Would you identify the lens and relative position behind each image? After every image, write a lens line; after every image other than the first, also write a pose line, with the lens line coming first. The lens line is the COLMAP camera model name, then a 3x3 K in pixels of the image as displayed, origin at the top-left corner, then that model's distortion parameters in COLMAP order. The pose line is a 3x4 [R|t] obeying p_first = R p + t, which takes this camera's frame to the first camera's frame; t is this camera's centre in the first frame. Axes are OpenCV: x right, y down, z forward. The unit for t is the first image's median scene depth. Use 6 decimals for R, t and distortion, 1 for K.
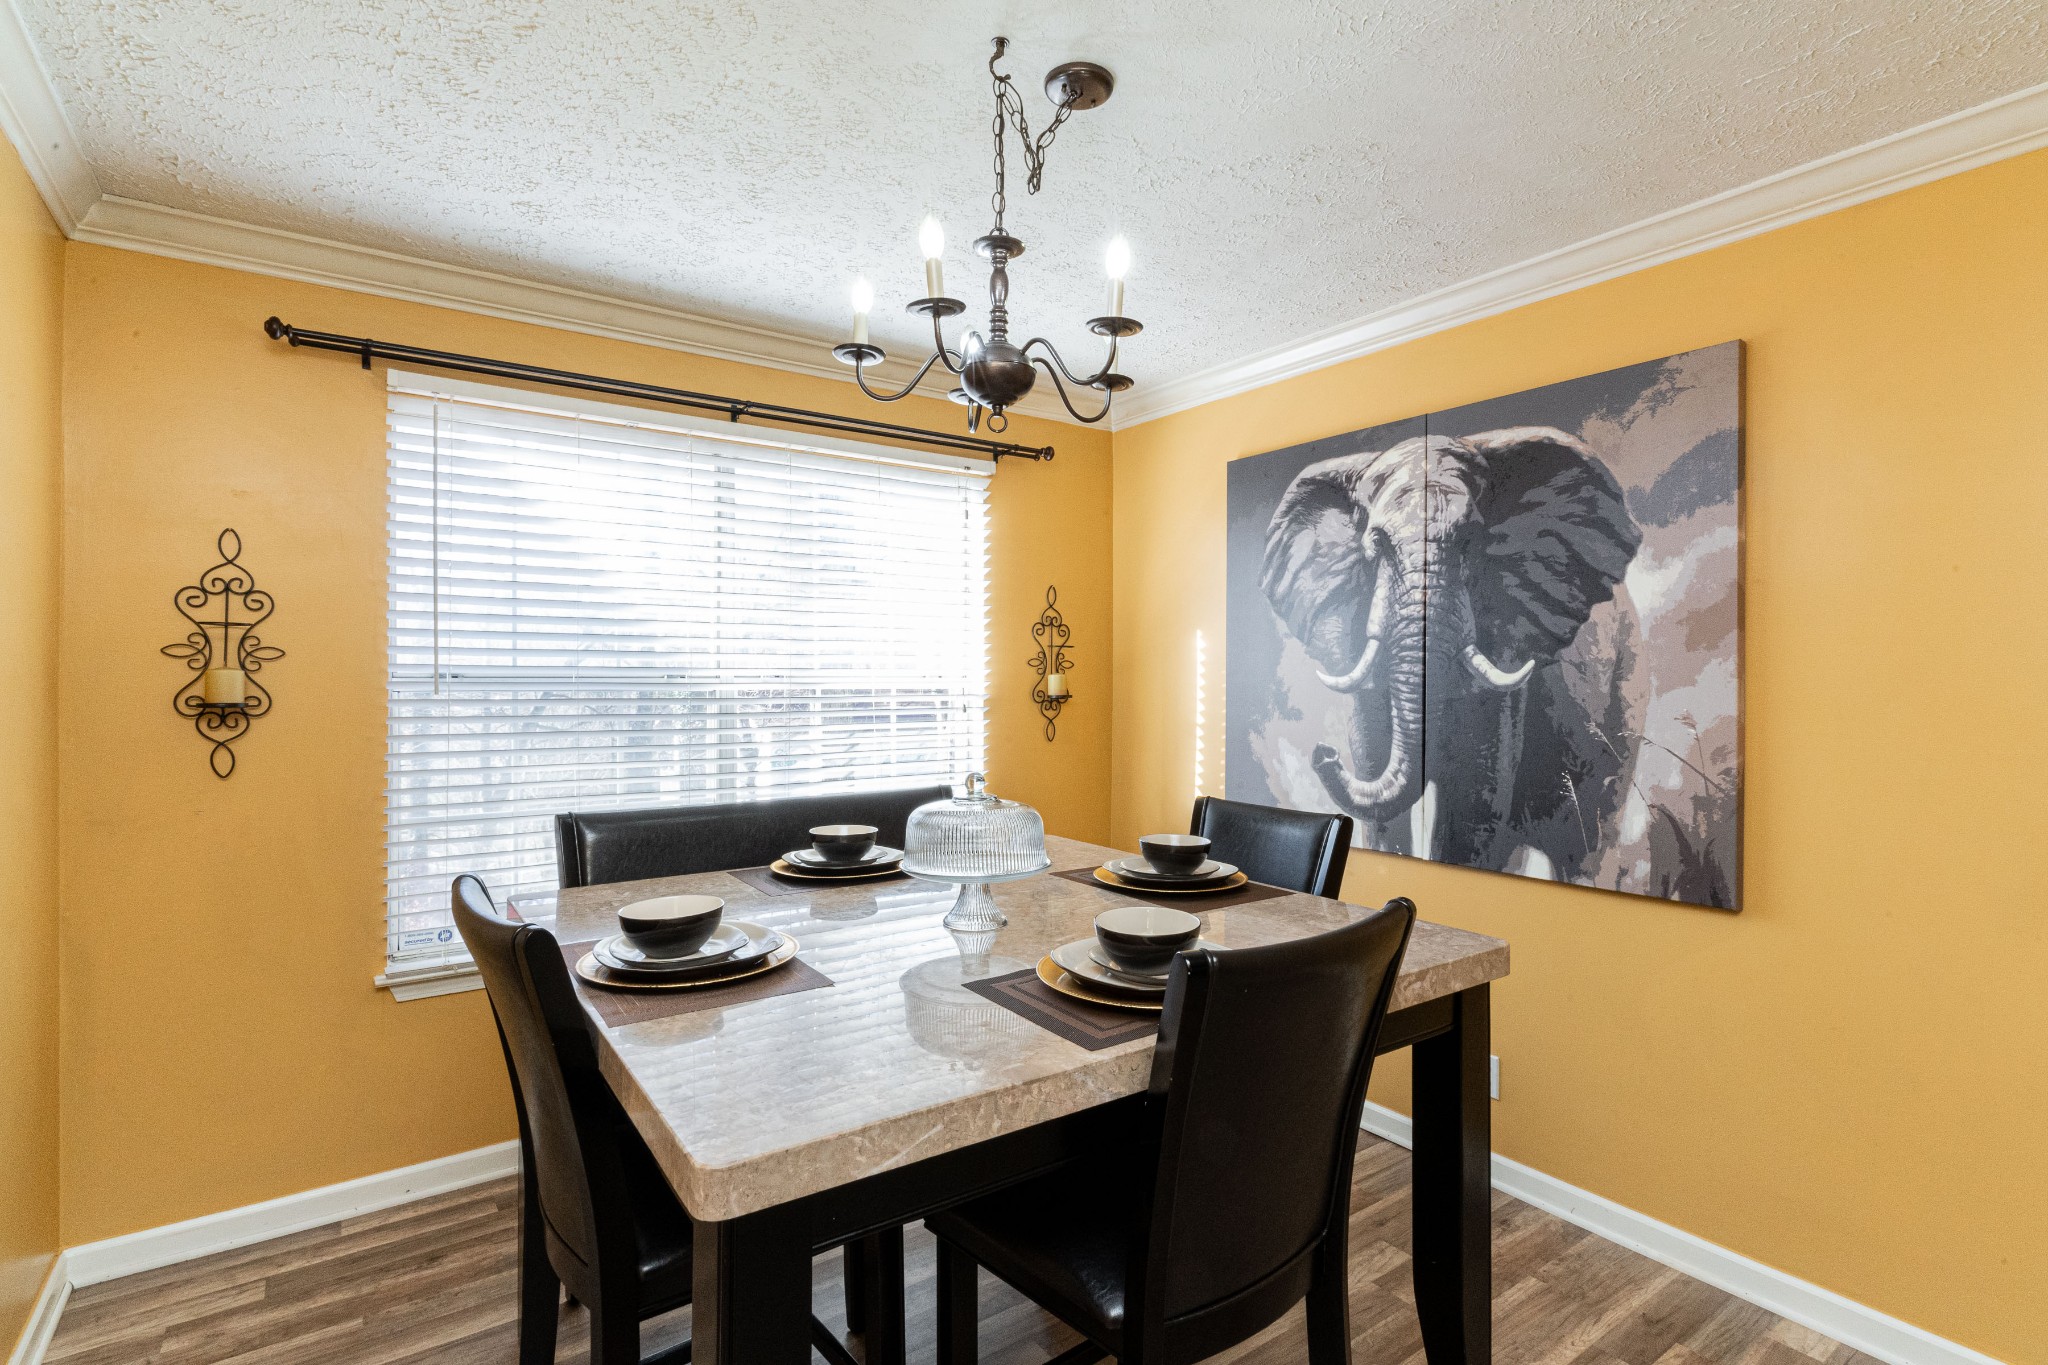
lens RADIAL K [[984.3, 0, 1036.7], [0, 984.3, 687.1], [0, 0, 1]] dist [-0.001810, -0.000517]
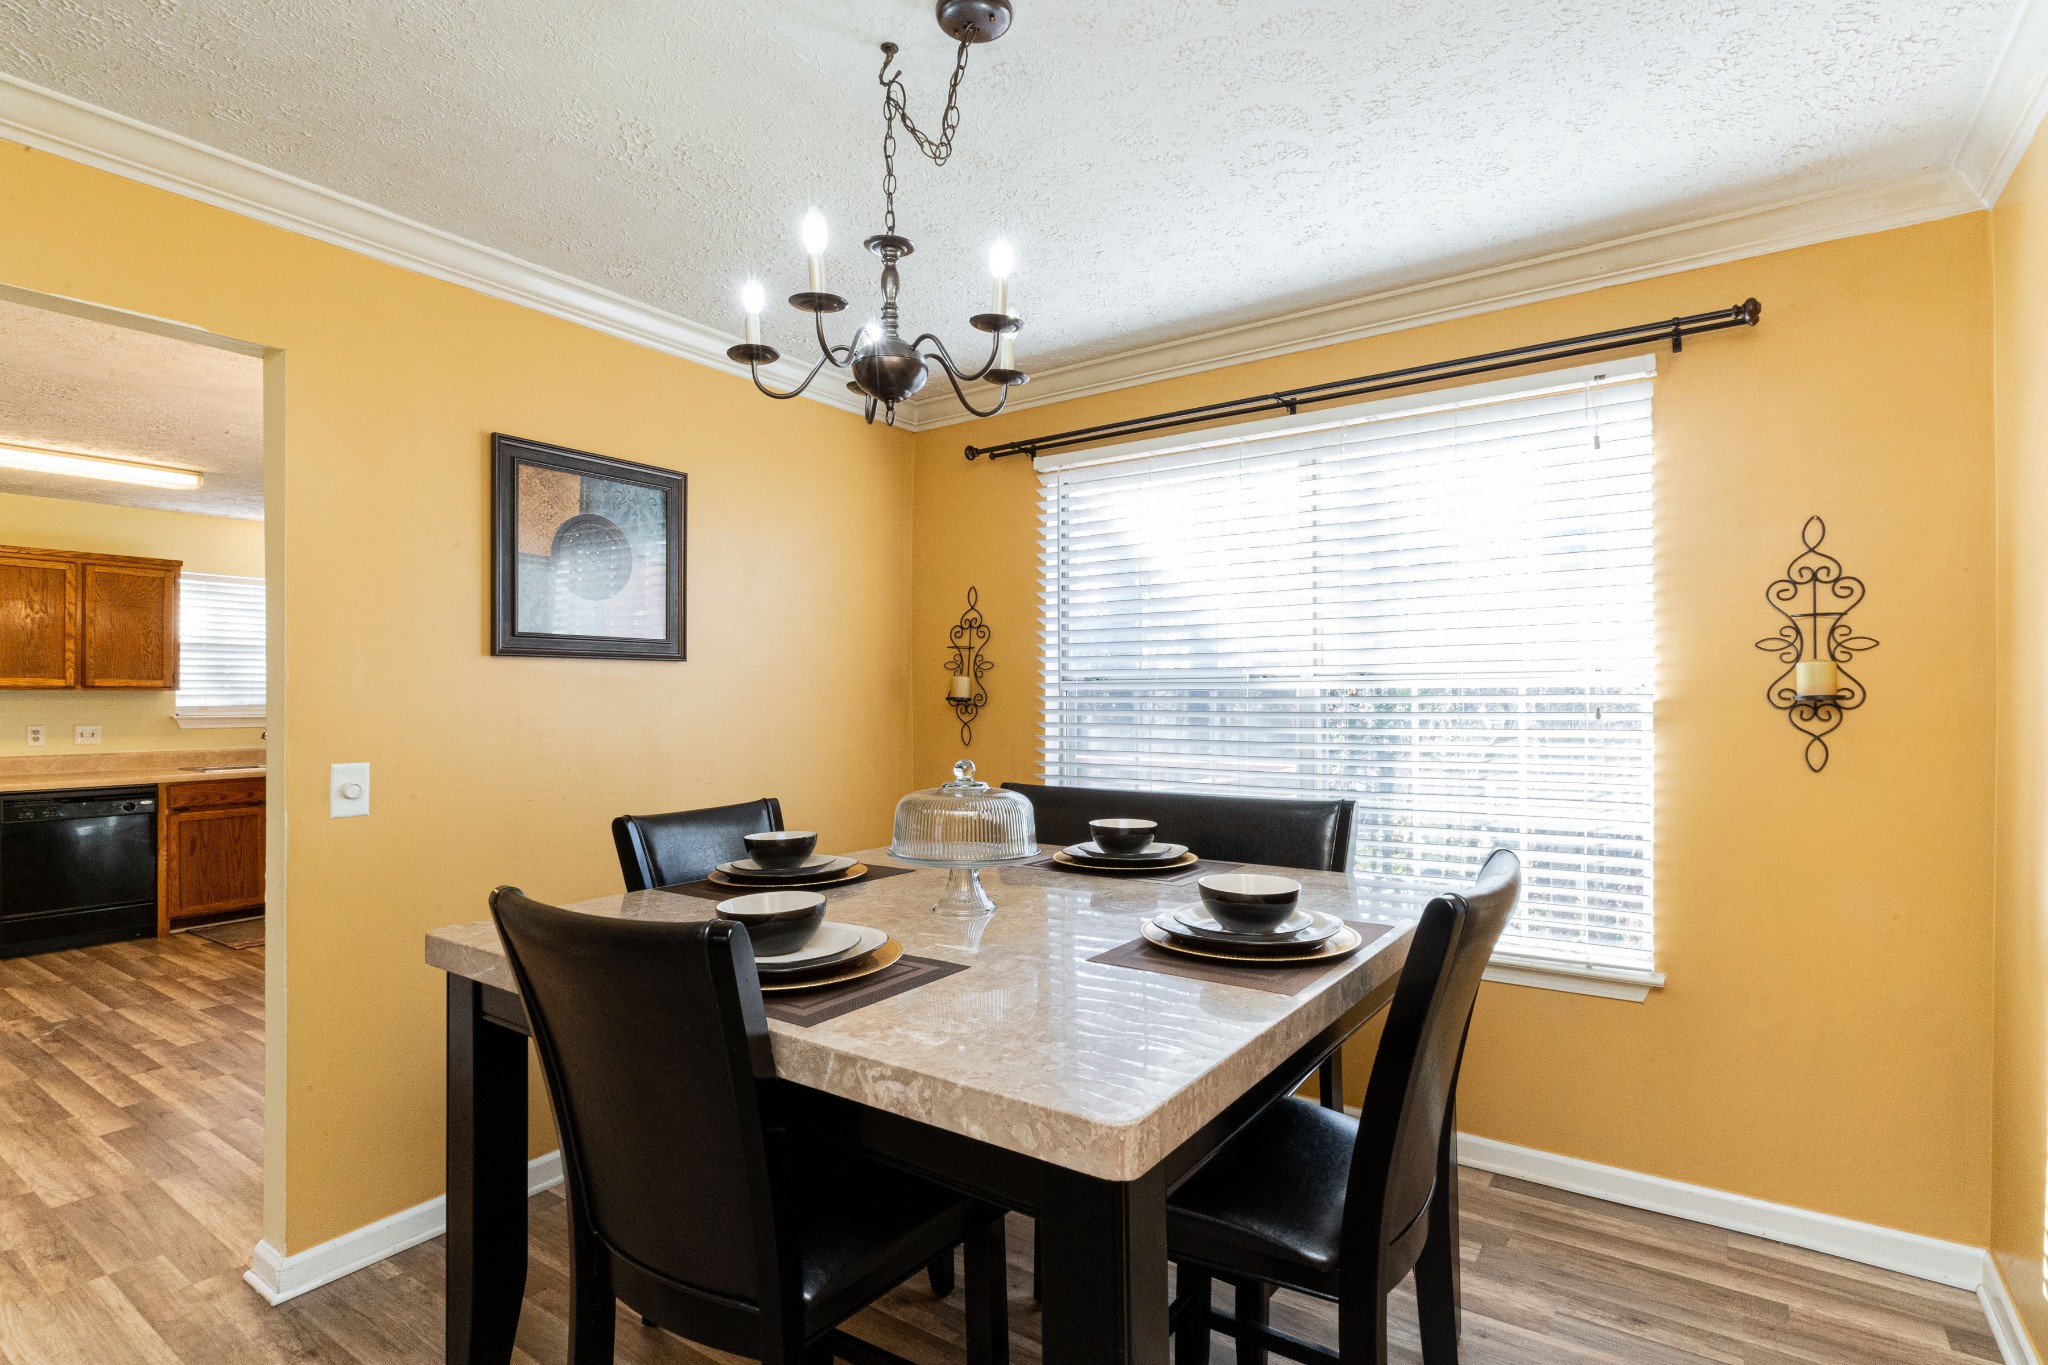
lens RADIAL K [[984.3, 0, 1036.7], [0, 984.3, 687.1], [0, 0, 1]] dist [-0.001810, -0.000517]
pose [[0.348501, -0.013512, -0.937211, 0.689180], [-0.002723, 0.999877, -0.015428, 0.024678], [0.937304, 0.007929, 0.348422, 0.554124]]
